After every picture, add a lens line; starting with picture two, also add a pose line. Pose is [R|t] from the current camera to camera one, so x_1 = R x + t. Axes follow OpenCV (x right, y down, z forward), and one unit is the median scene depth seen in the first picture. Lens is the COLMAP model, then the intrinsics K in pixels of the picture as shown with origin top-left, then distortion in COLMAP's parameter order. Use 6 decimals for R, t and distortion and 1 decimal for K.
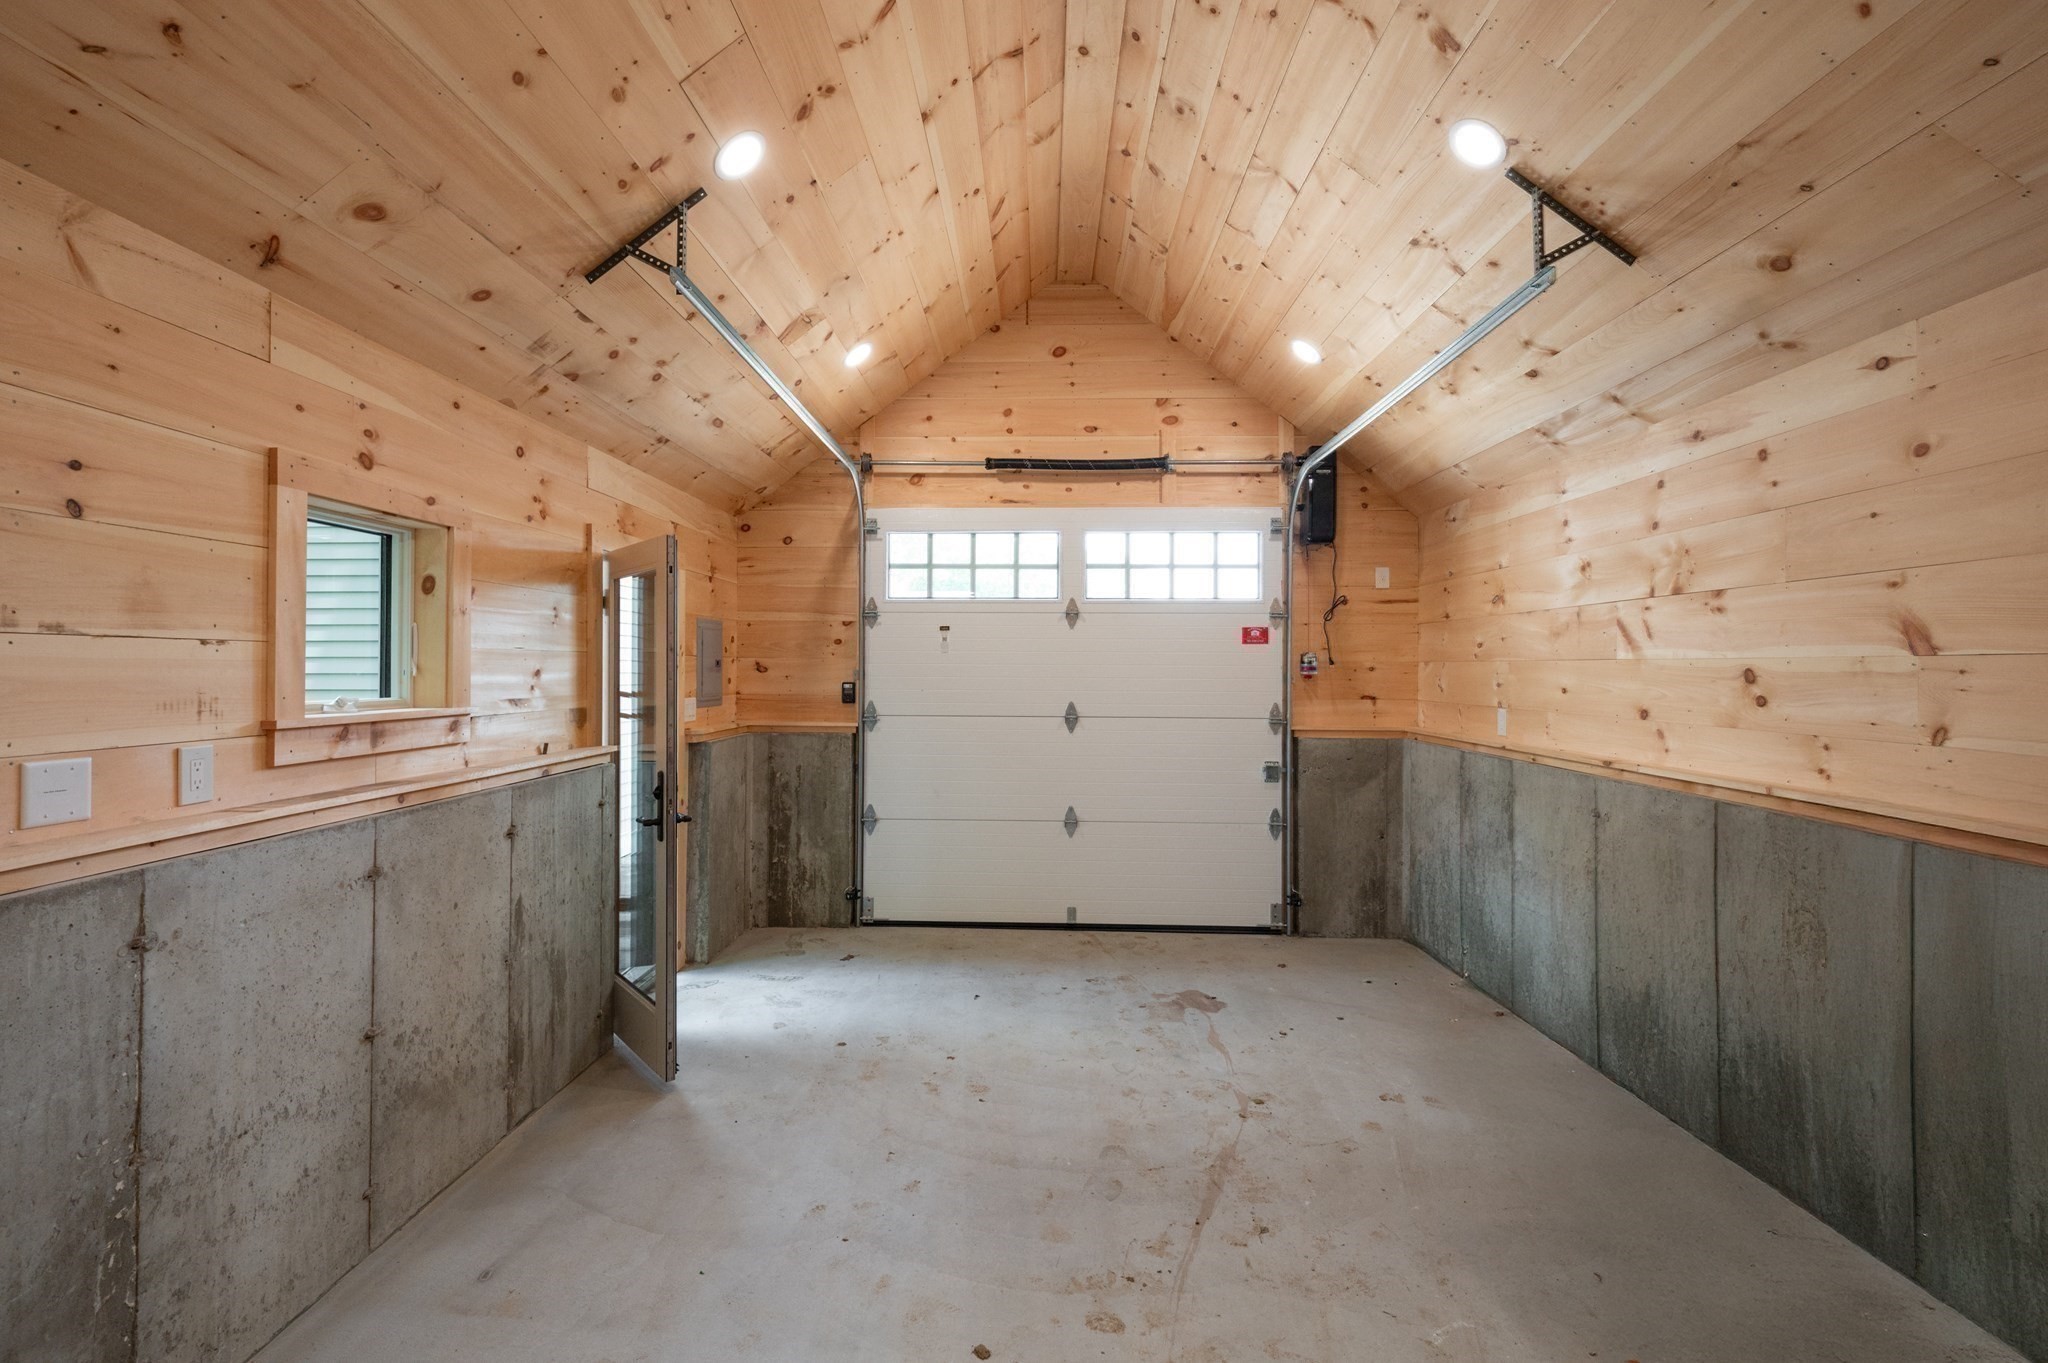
lens RADIAL K [[891.6, 0, 1029.2], [0, 891.6, 661.8], [0, 0, 1]] dist [0.004586, 0.000287]
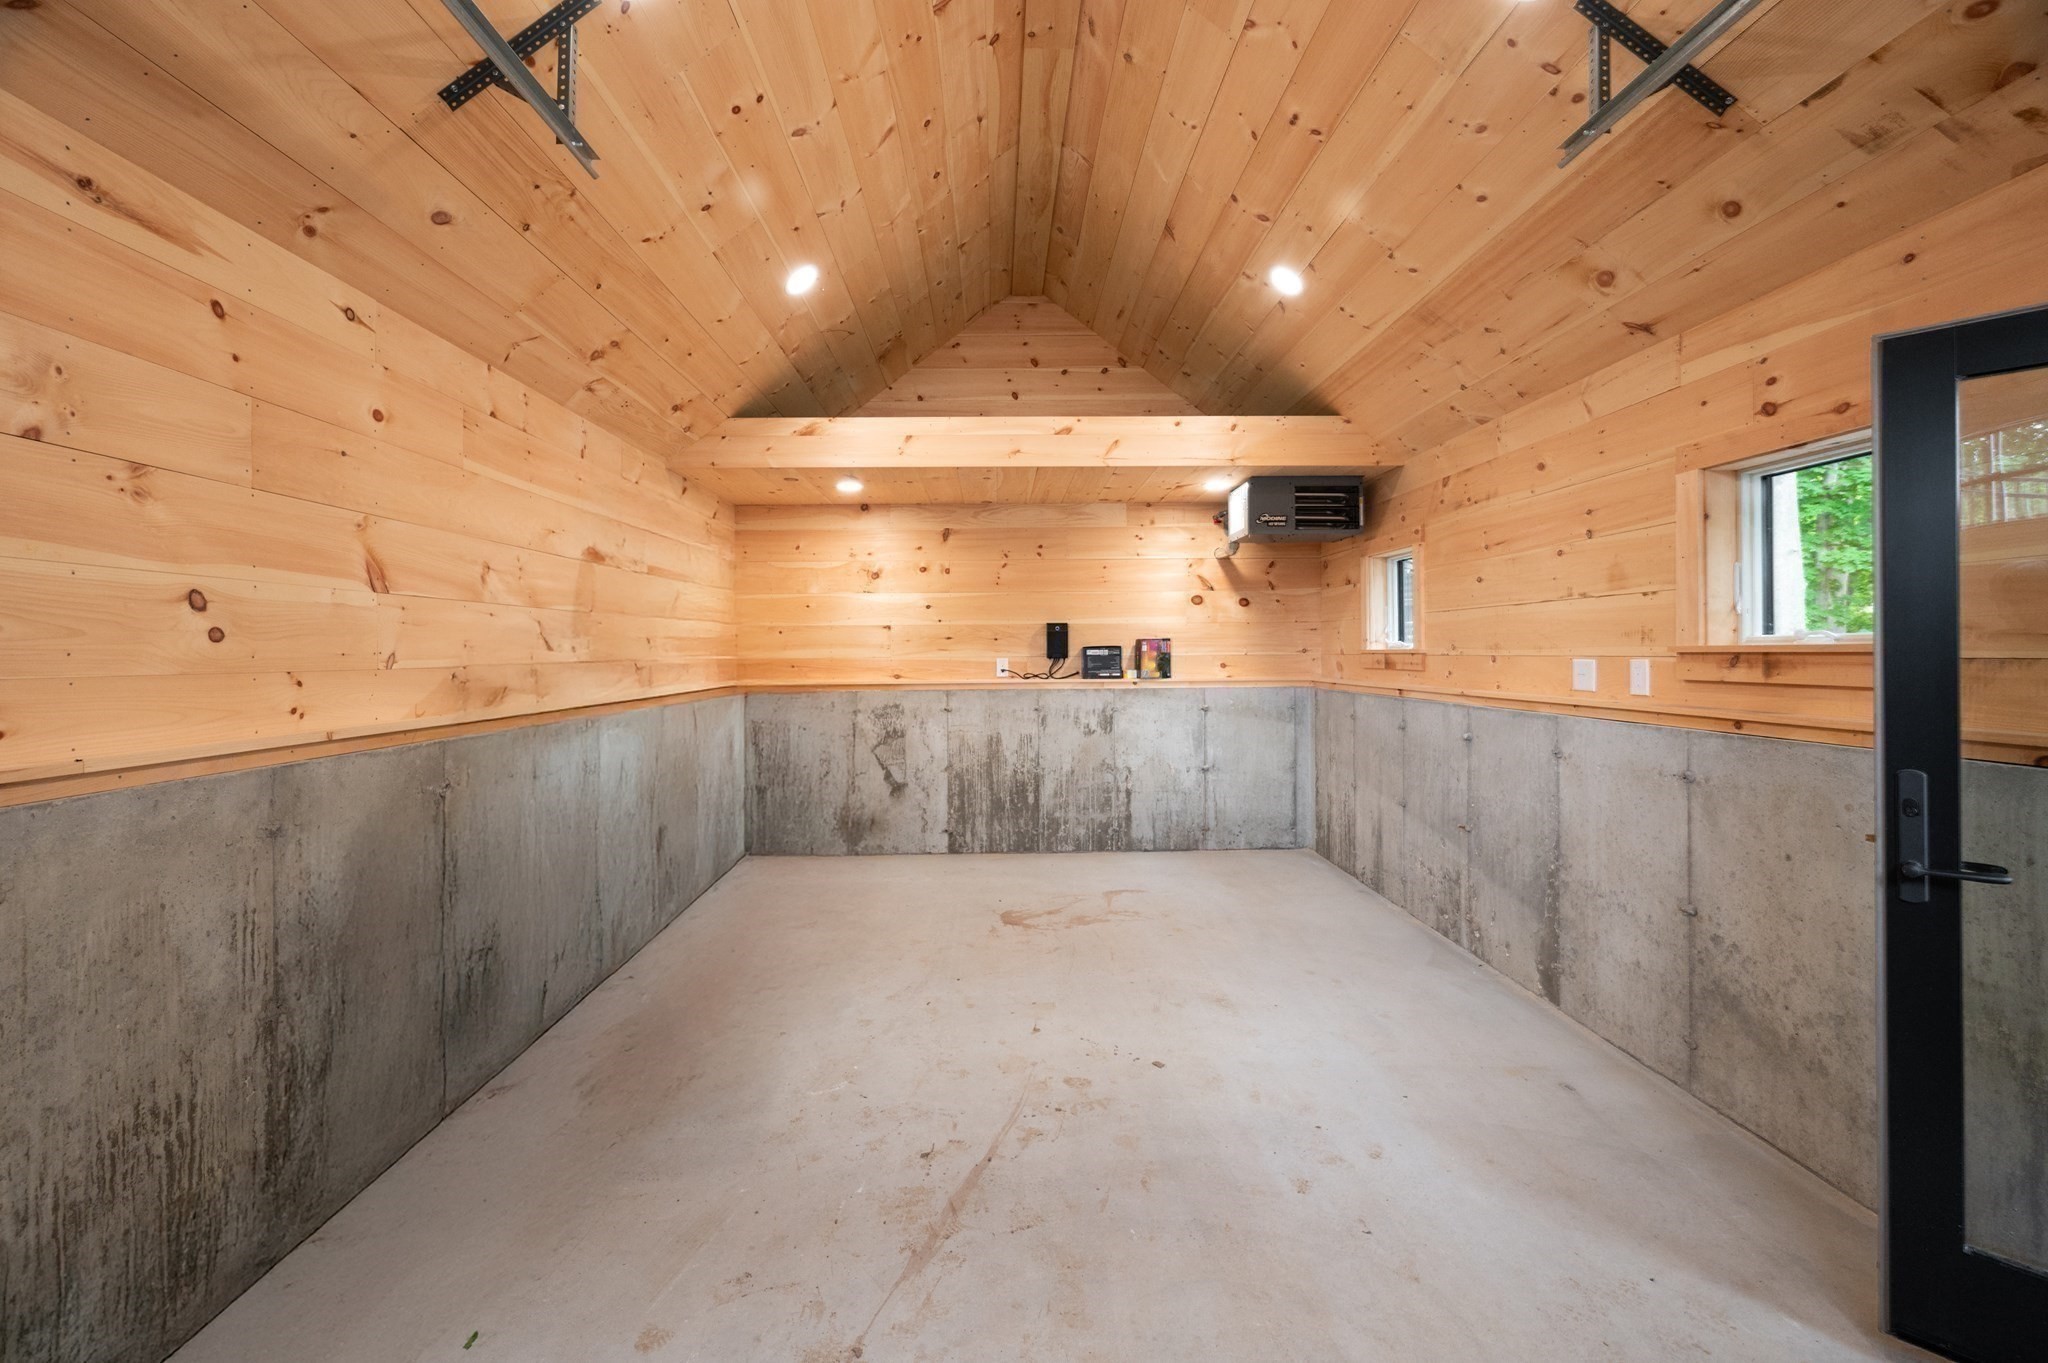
lens RADIAL K [[891.6, 0, 1021.7], [0, 891.6, 659.7], [0, 0, 1]] dist [0.004586, 0.000287]
pose [[-0.998746, 0.001122, -0.050045, 0.208047], [0.001181, 0.999999, -0.001139, 0.076980], [0.050043, -0.001197, -0.998746, 2.062704]]
